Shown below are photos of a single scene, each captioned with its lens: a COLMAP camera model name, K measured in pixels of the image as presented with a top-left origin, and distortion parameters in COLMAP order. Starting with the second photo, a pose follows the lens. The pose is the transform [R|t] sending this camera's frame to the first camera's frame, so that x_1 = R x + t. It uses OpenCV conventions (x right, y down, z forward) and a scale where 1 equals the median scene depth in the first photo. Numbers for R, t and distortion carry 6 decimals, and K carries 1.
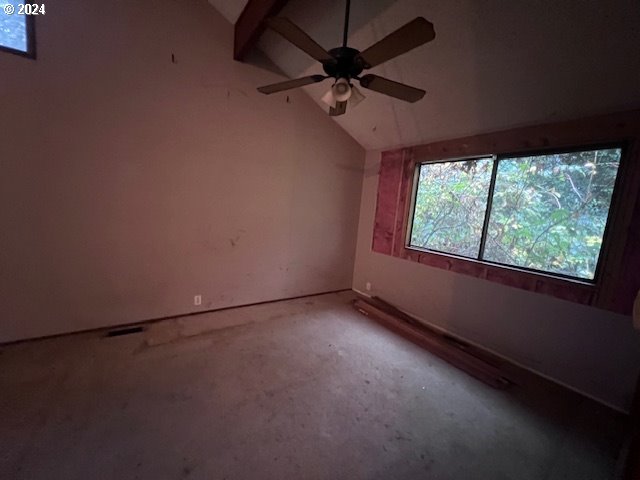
lens RADIAL K [[256.5, 0, 320.8], [0, 256.5, 241.7], [0, 0, 1]] dist [-0.002743, -0.000085]
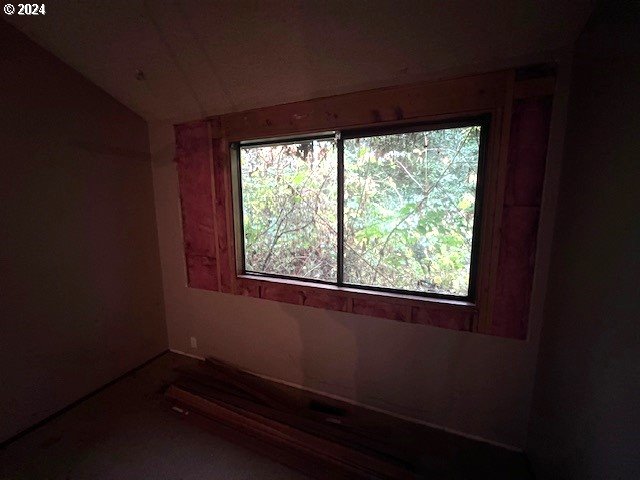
lens RADIAL K [[256.5, 0, 320.8], [0, 256.5, 241.7], [0, 0, 1]] dist [-0.002743, -0.000085]
pose [[0.839126, -0.163711, 0.518716, 0.182771], [0.143856, 0.986470, 0.078623, -0.084422], [-0.524569, 0.008646, 0.851324, 0.337670]]
